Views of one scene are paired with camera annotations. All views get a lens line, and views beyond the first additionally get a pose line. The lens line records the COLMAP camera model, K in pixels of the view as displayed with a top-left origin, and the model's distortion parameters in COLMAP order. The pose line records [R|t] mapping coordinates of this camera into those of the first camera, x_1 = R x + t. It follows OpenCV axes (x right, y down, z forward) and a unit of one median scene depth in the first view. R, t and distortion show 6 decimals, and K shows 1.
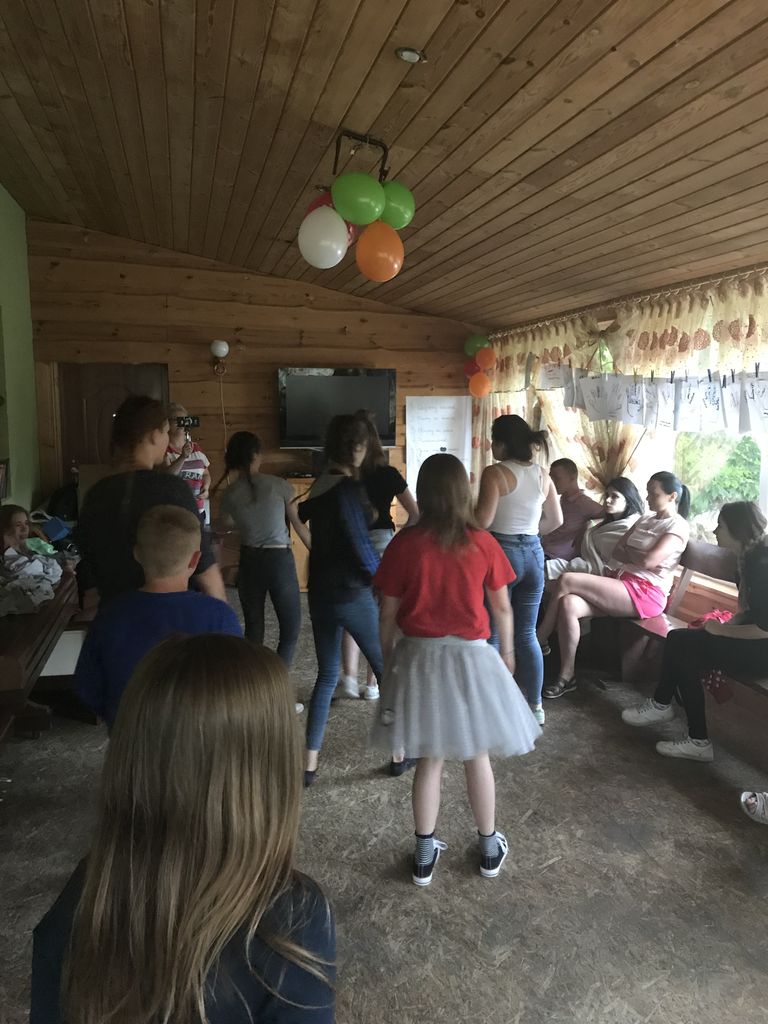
lens RADIAL K [[863.0, 0, 384.0], [0, 863.0, 512.0], [0, 0, 1]] dist [0.036072, -0.003387]
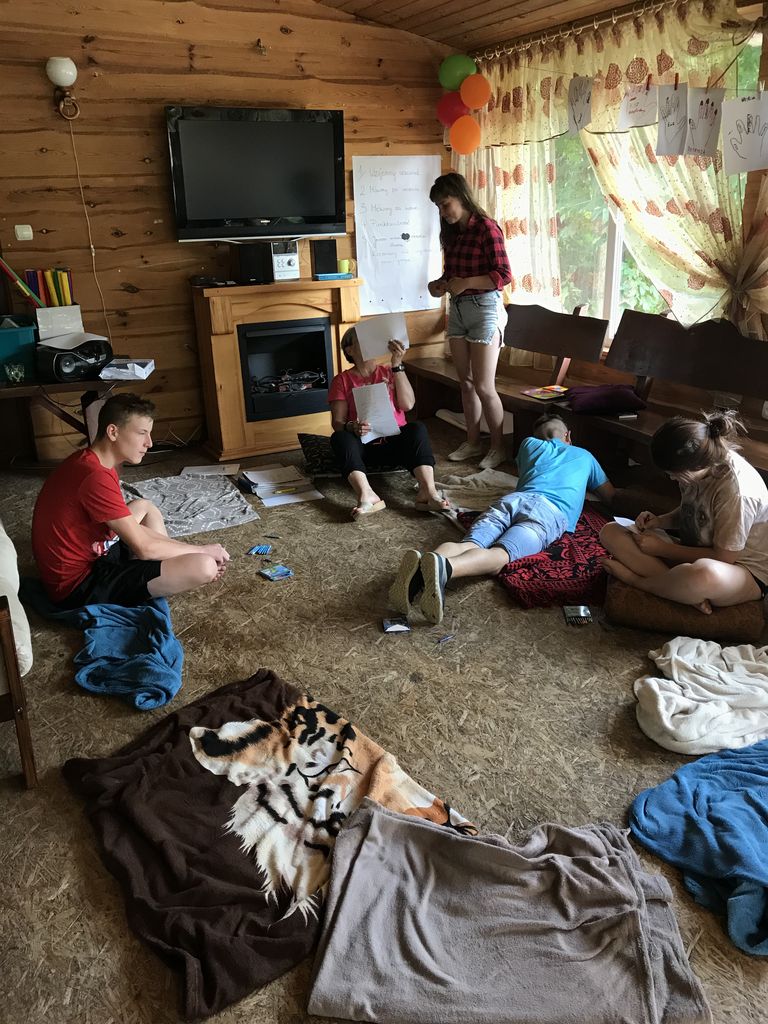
lens RADIAL K [[863.0, 0, 384.0], [0, 863.0, 512.0], [0, 0, 1]] dist [0.036072, -0.003387]
pose [[0.971399, -0.101719, 0.214565, -0.130401], [0.050700, 0.971613, 0.231080, -0.018322], [-0.231979, -0.213592, 0.948981, 0.288783]]
